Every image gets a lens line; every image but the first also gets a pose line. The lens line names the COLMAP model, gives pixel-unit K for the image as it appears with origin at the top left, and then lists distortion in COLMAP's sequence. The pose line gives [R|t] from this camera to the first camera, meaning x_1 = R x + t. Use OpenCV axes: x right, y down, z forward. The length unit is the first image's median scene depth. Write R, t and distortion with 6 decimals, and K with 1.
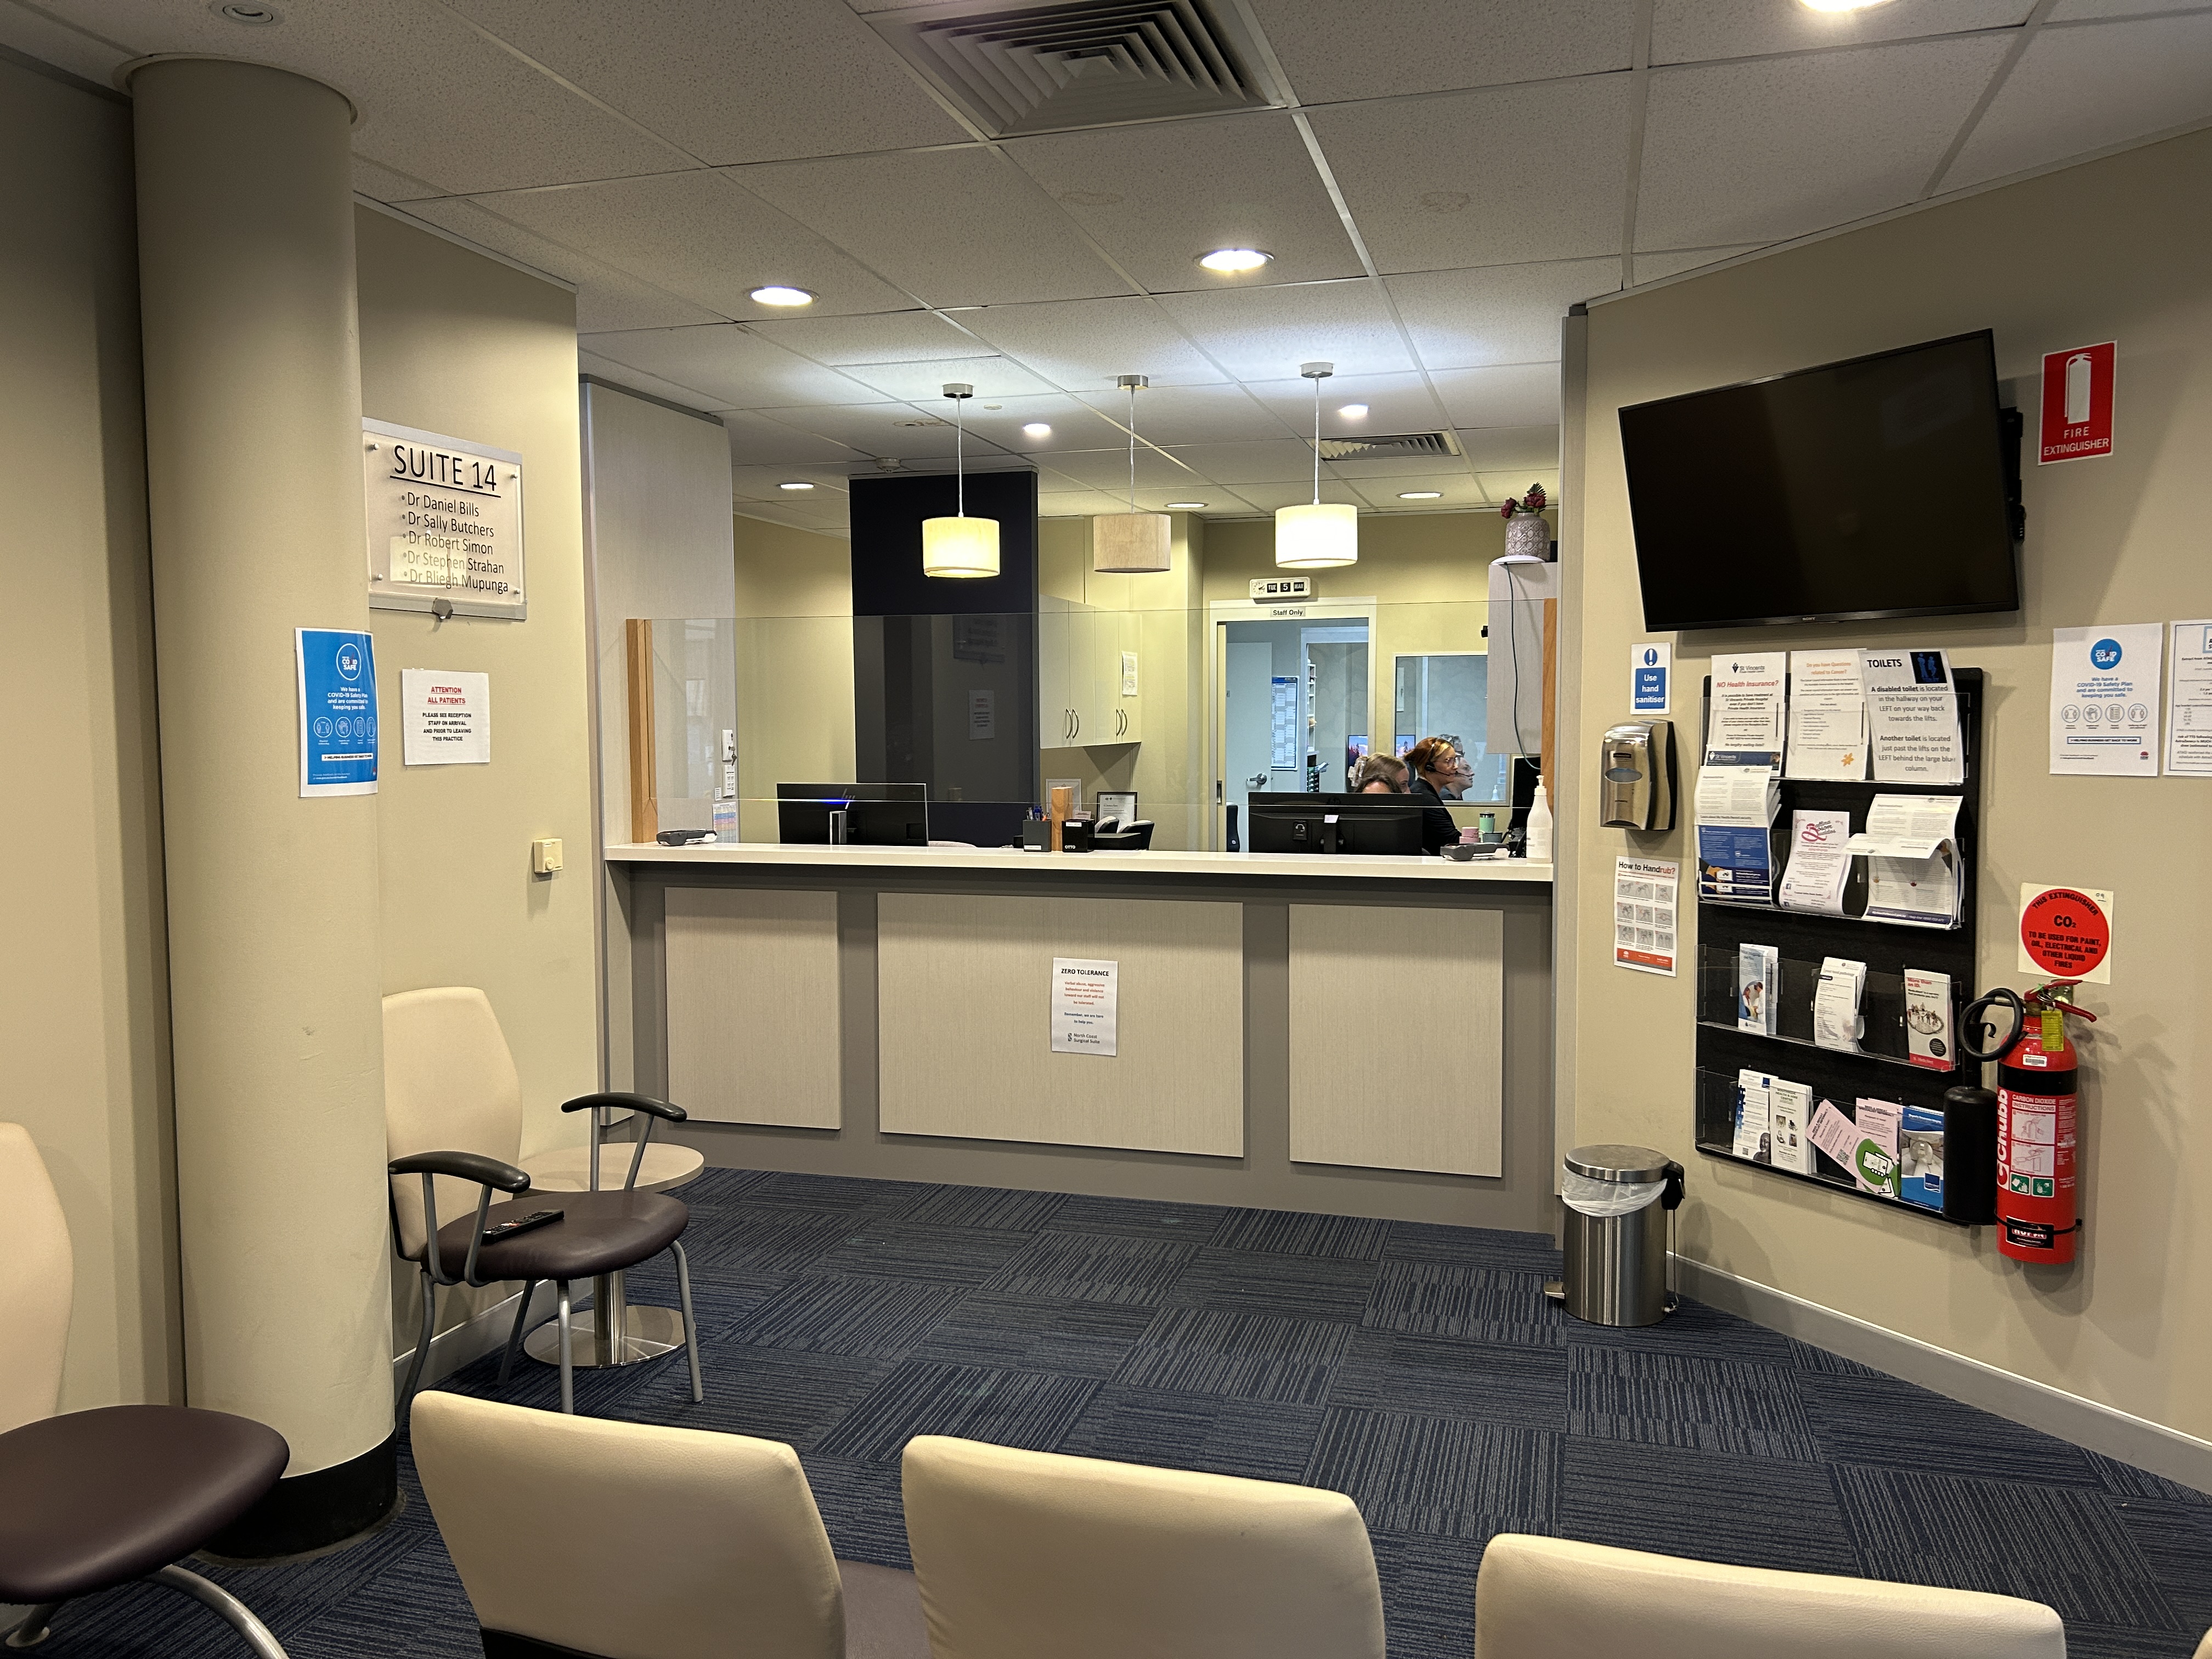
lens RADIAL K [[1673.7, 0, 1101.8], [0, 1673.7, 834.2], [0, 0, 1]] dist [0.049089, -0.052688]
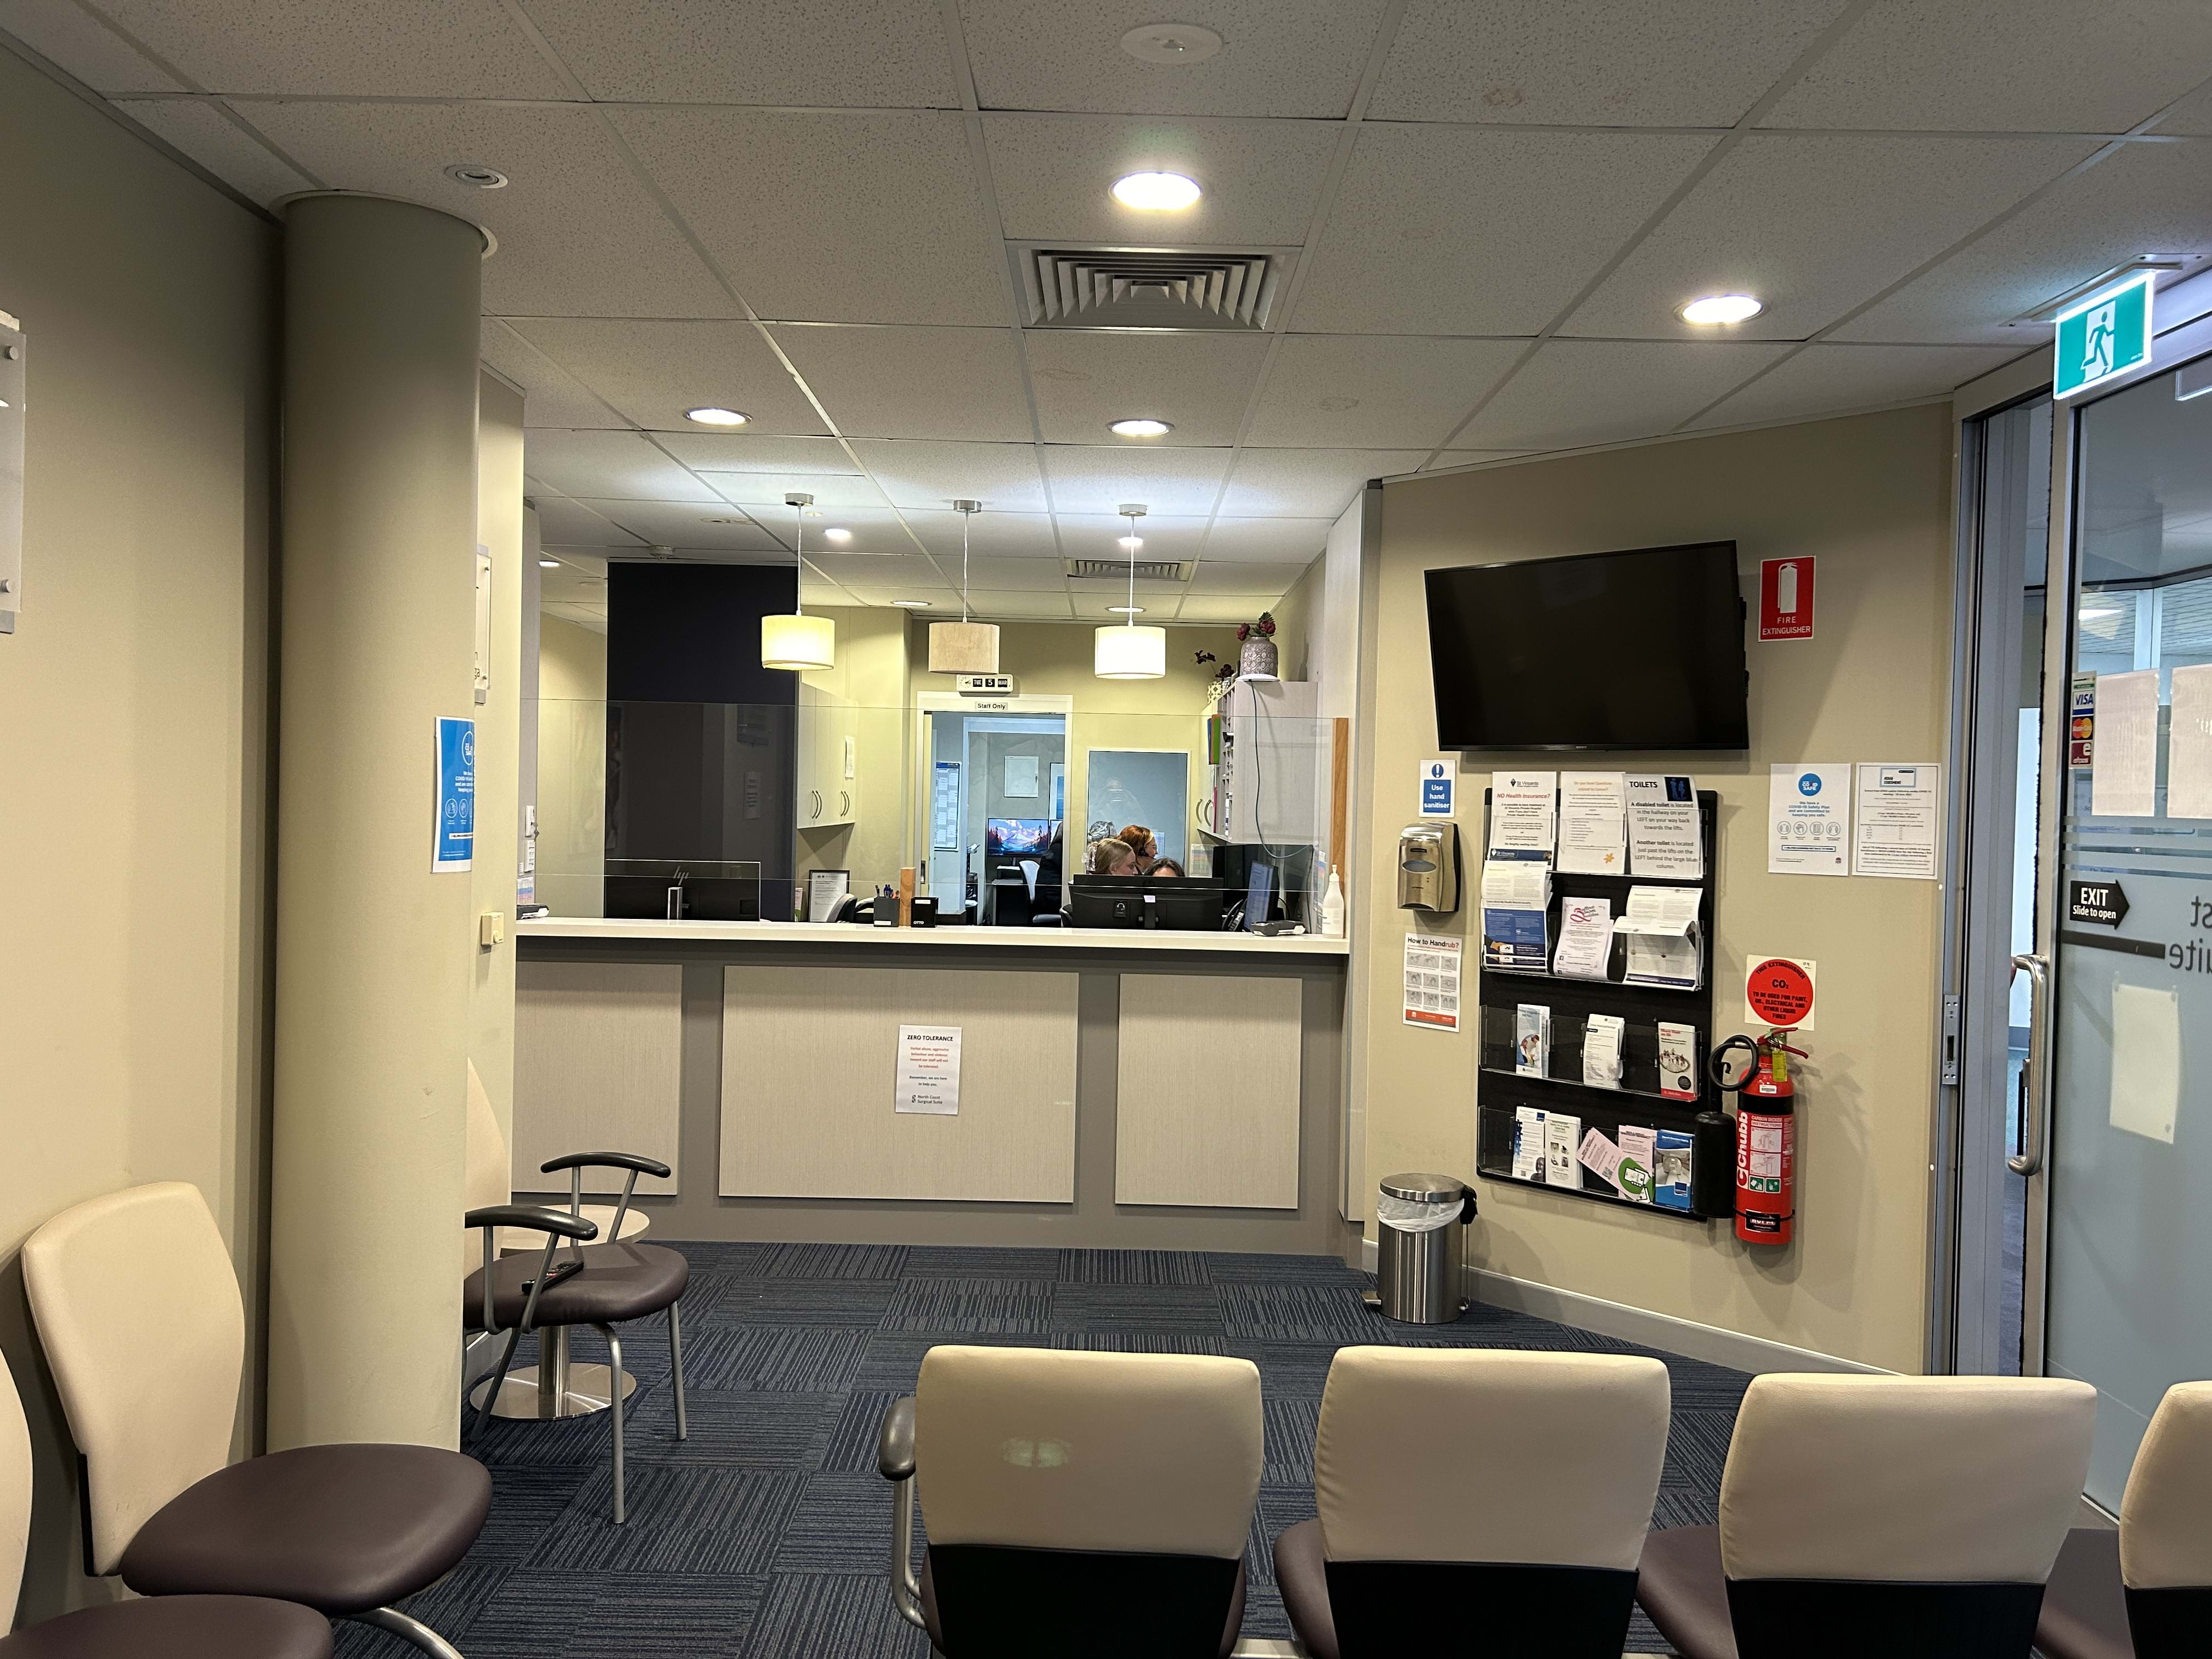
lens RADIAL K [[1673.7, 0, 1103.6], [0, 1673.7, 827.7], [0, 0, 1]] dist [0.049089, -0.052688]
pose [[0.961517, 0.021213, 0.273924, -0.244643], [-0.007424, 0.998657, -0.051277, 0.000827], [-0.274644, 0.047271, 0.960383, -0.105086]]
